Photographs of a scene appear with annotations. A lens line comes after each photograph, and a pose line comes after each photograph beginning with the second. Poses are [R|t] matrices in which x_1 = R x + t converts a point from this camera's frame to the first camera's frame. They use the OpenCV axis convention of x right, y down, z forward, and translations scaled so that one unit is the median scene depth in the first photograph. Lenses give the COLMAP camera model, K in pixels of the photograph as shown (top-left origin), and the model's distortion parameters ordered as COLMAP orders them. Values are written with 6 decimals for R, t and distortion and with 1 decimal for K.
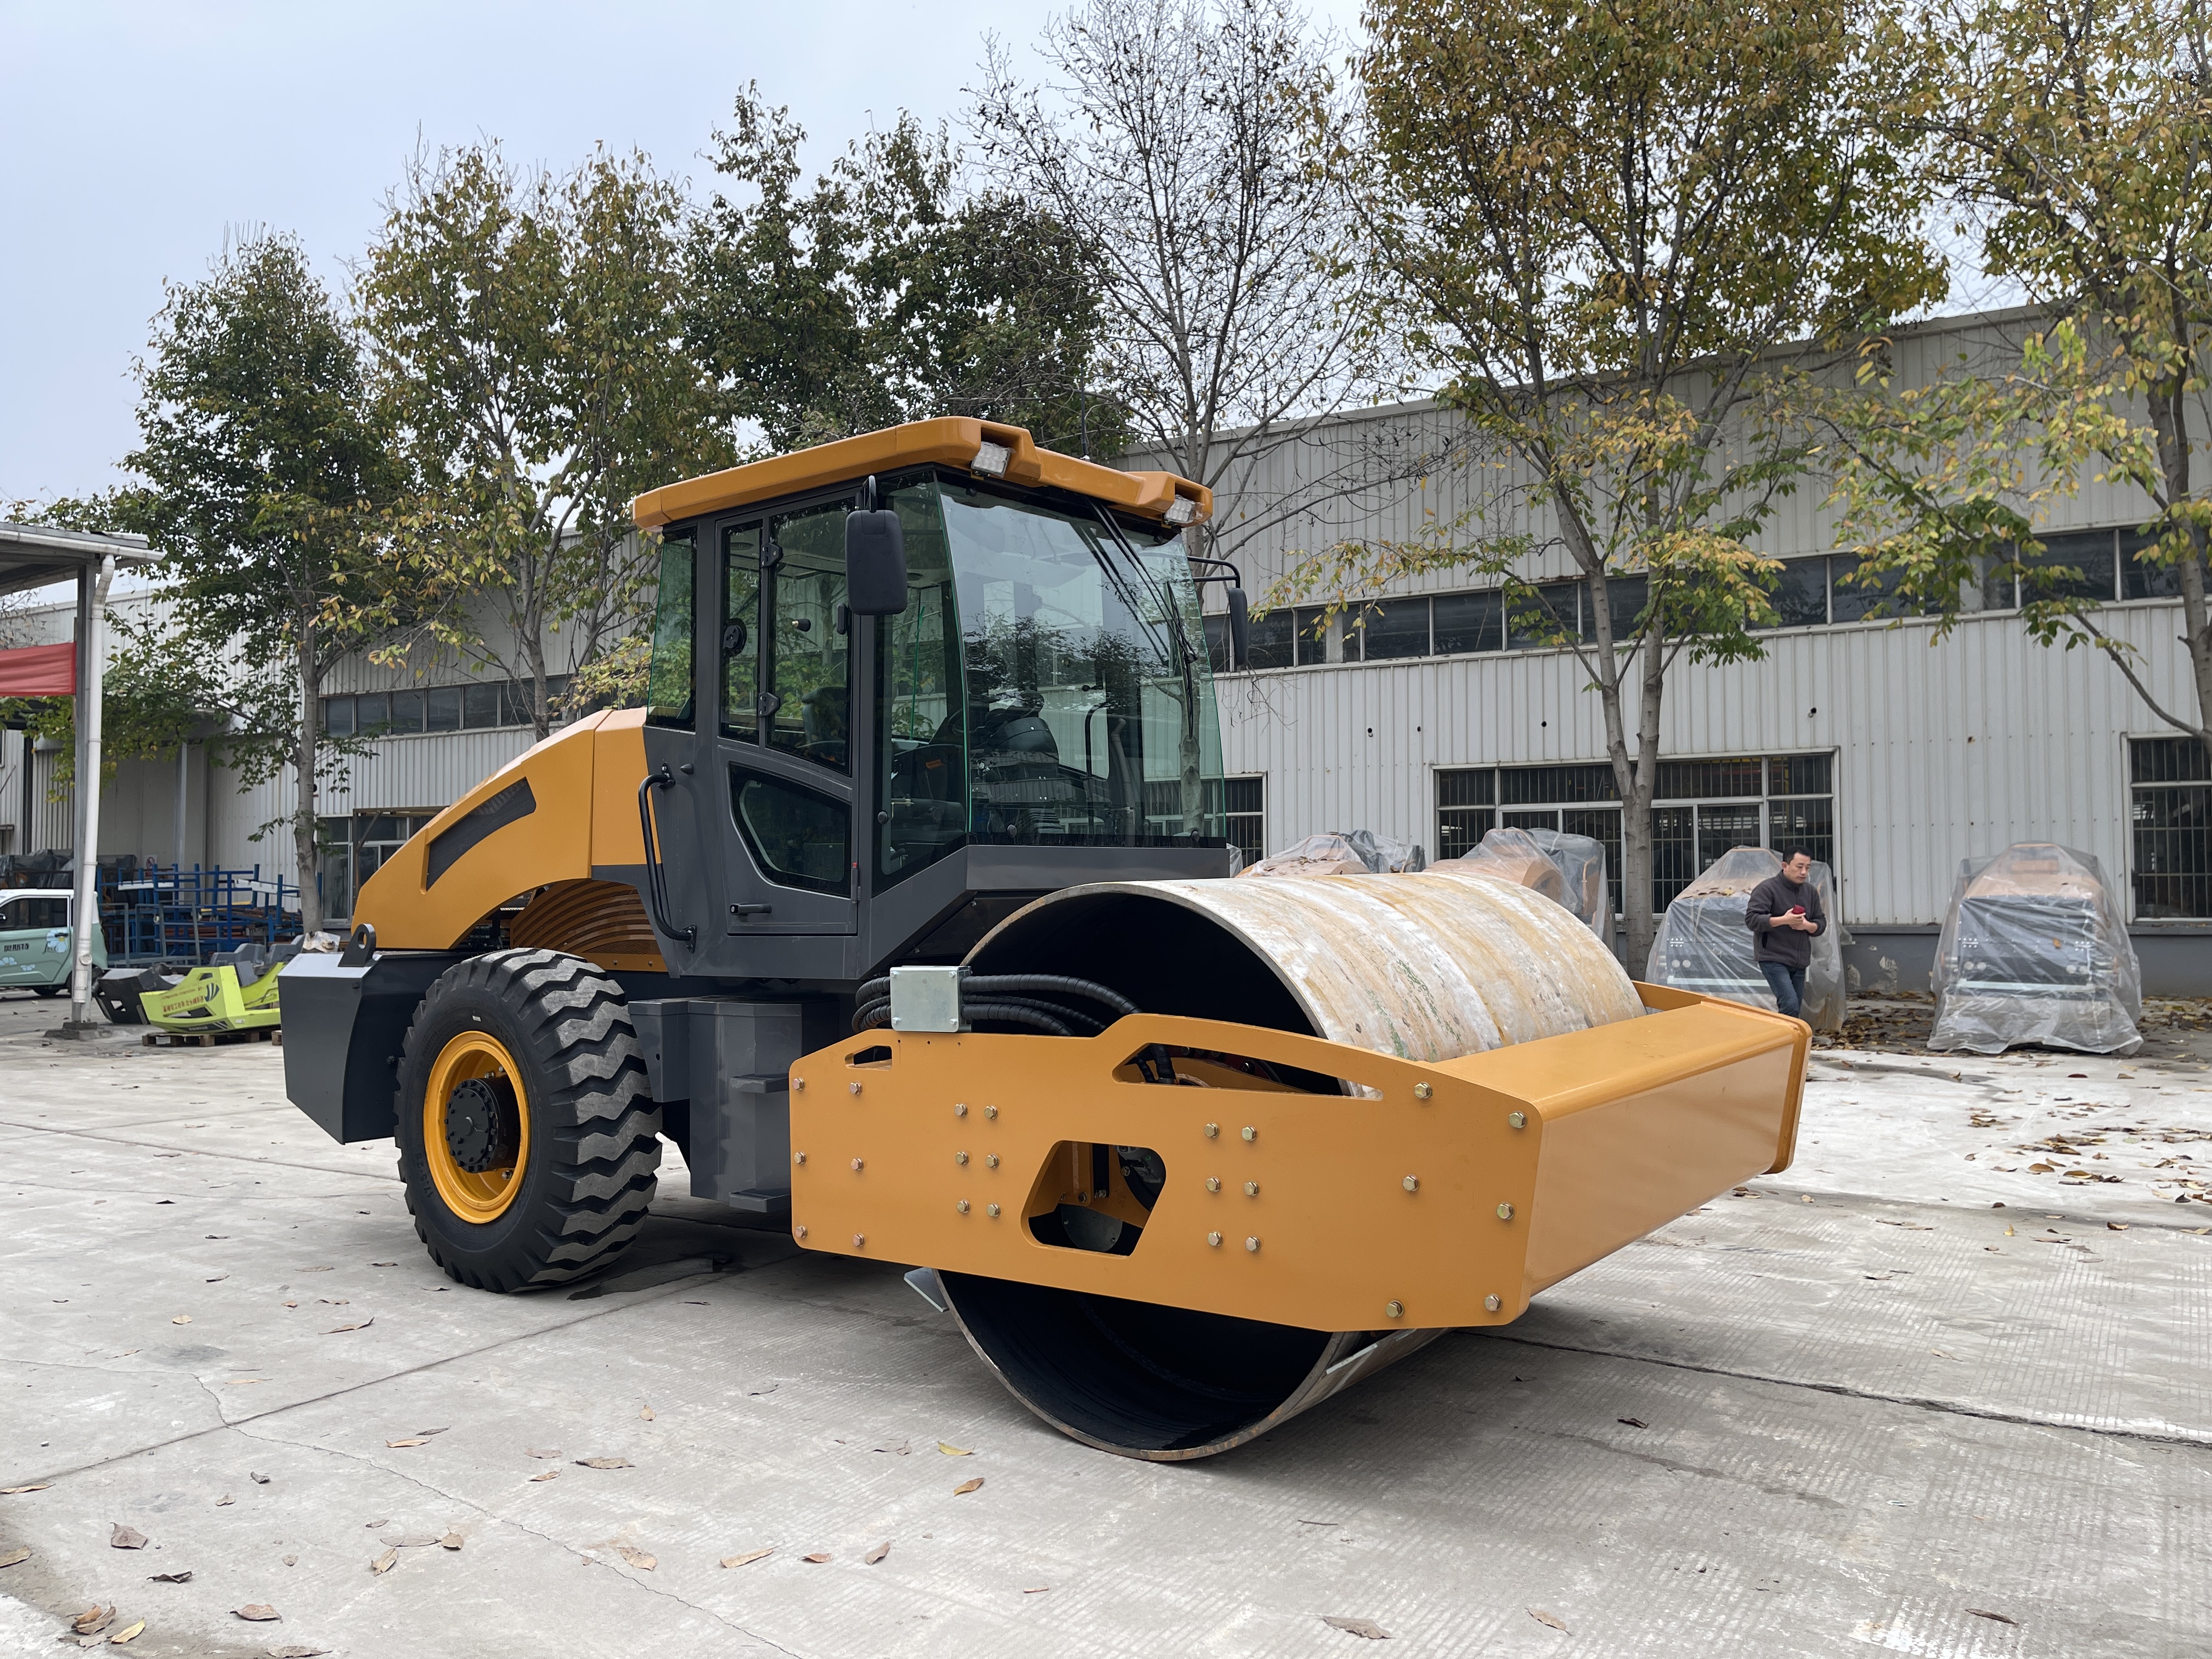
lens RADIAL K [[1661.7, 0, 1116.2], [0, 1661.7, 826.0], [0, 0, 1]] dist [0.081441, -0.105603]
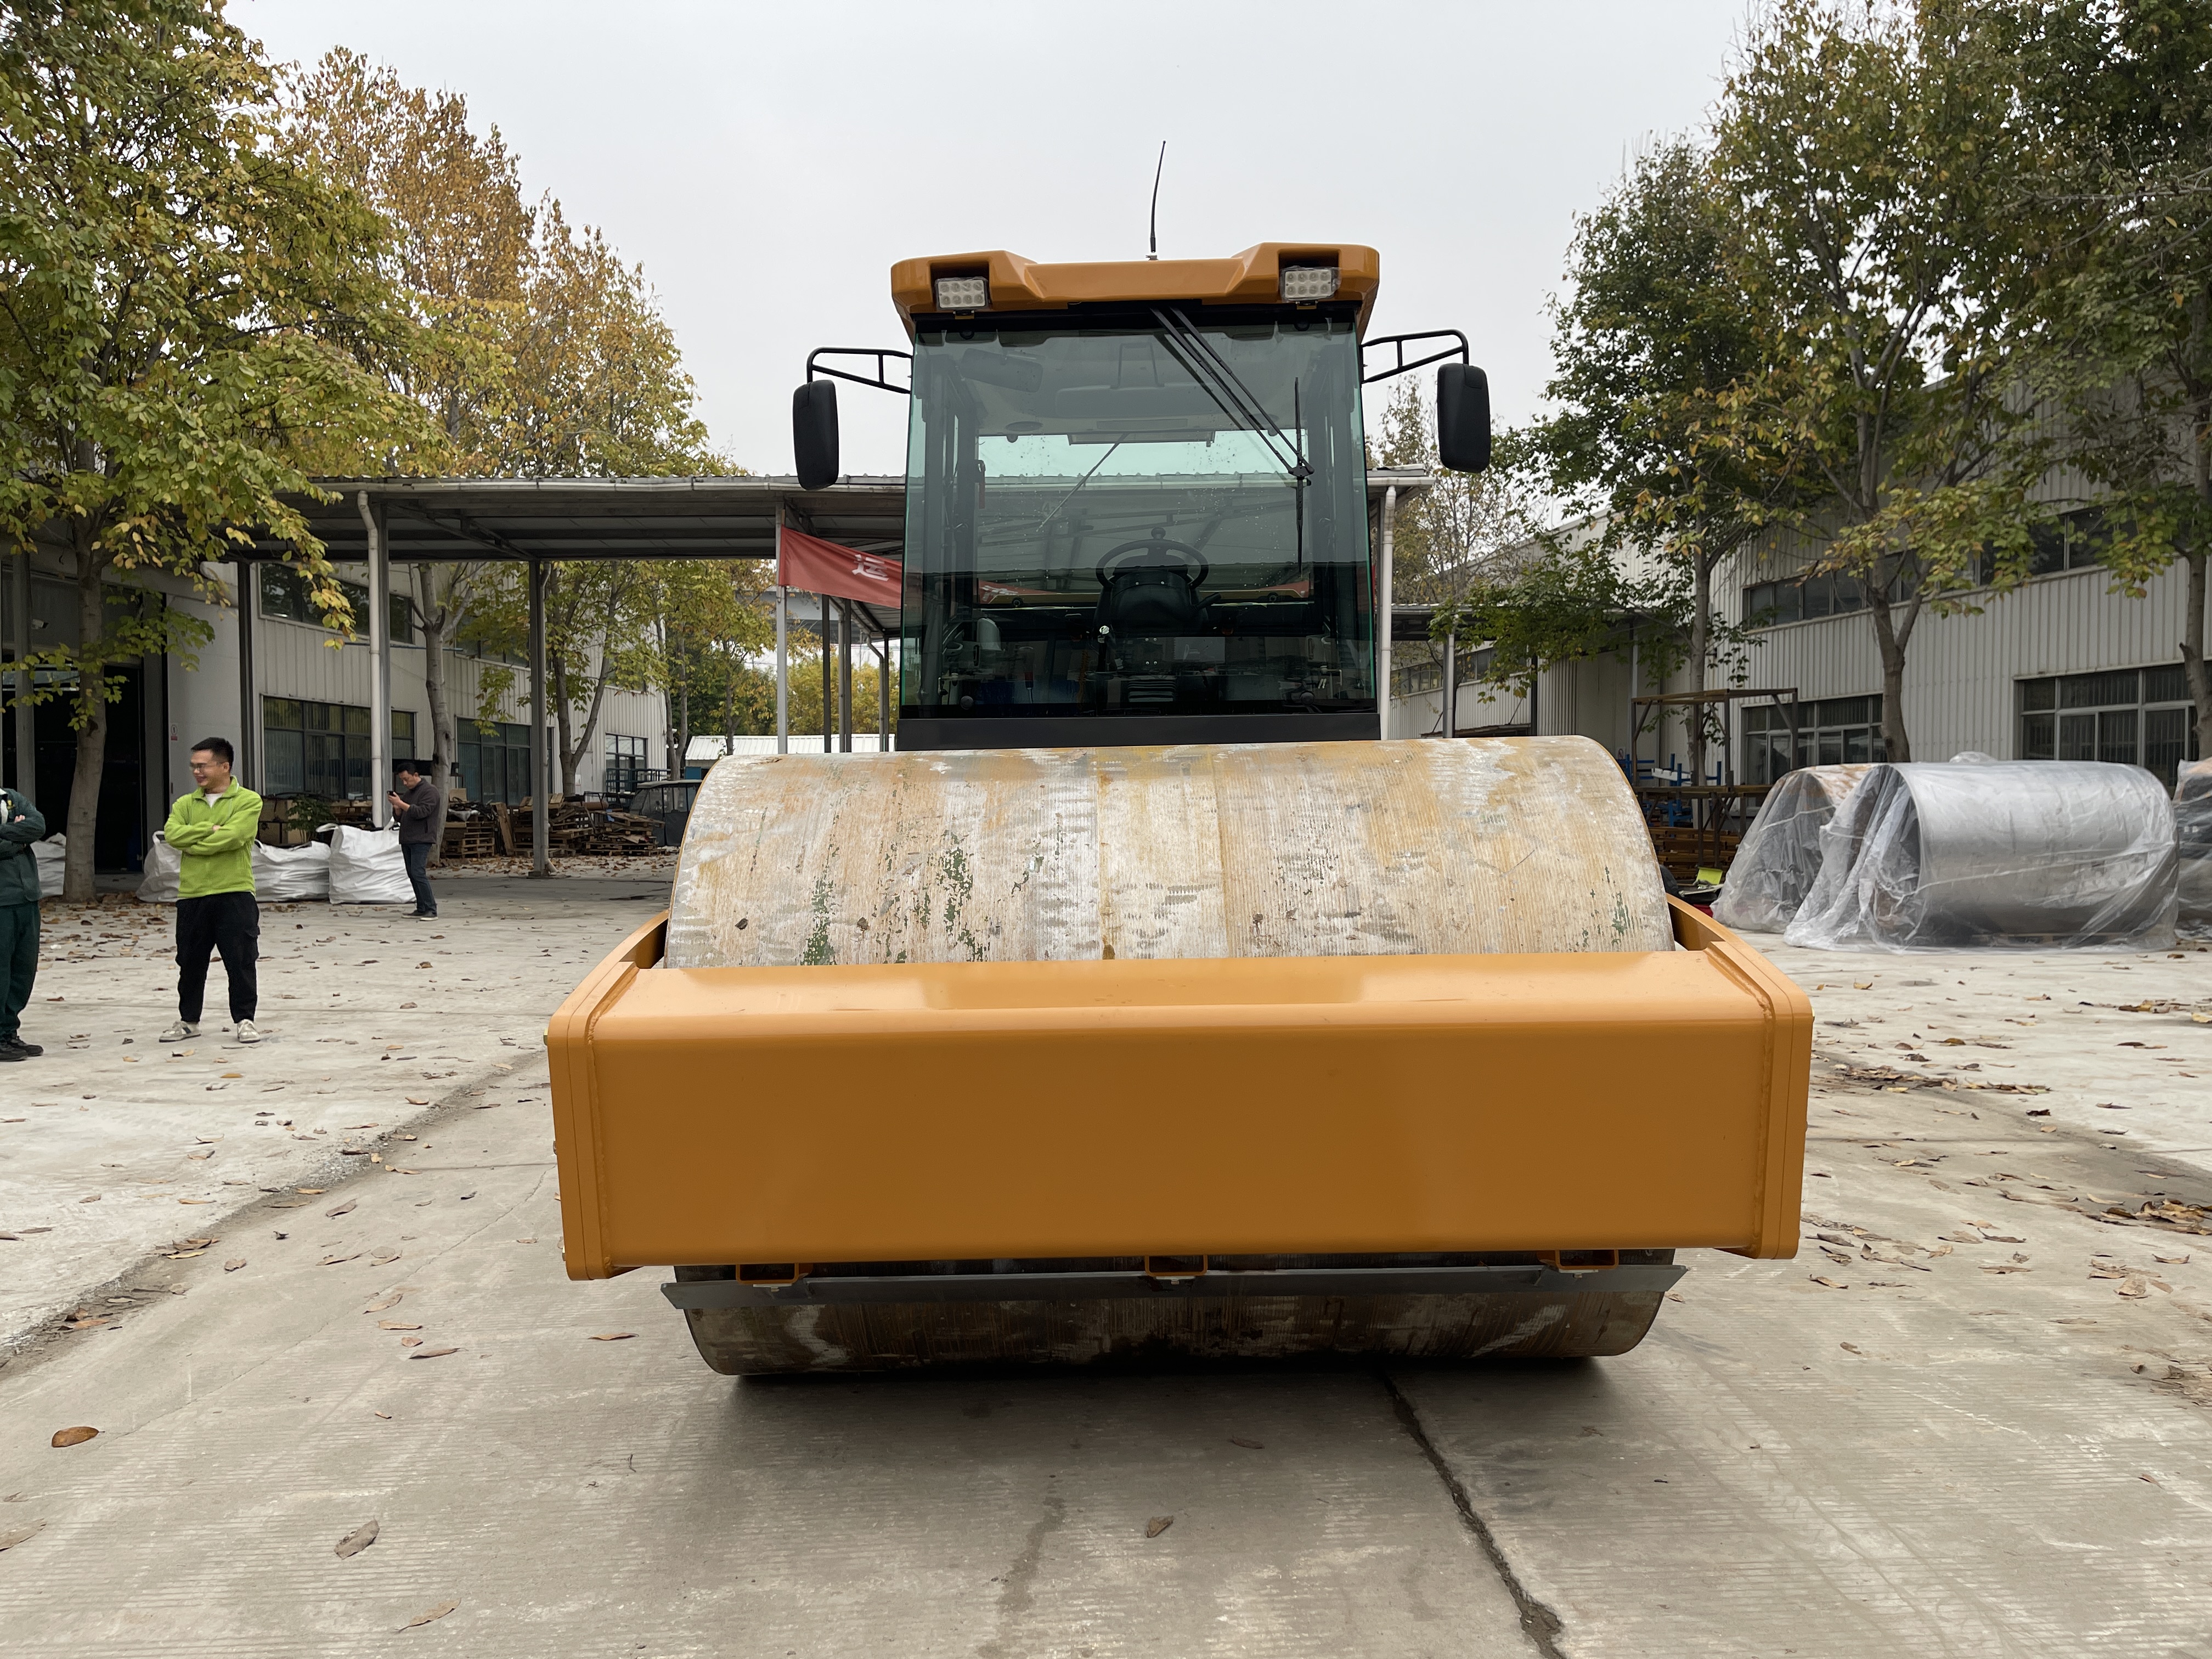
lens RADIAL K [[1661.7, 0, 1116.2], [0, 1661.7, 826.0], [0, 0, 1]] dist [0.081441, -0.105603]
pose [[0.599689, 0.024706, -0.799852, 0.854232], [0.028903, 0.998202, 0.052503, 0.027756], [0.799711, -0.054604, 0.597896, 0.590169]]
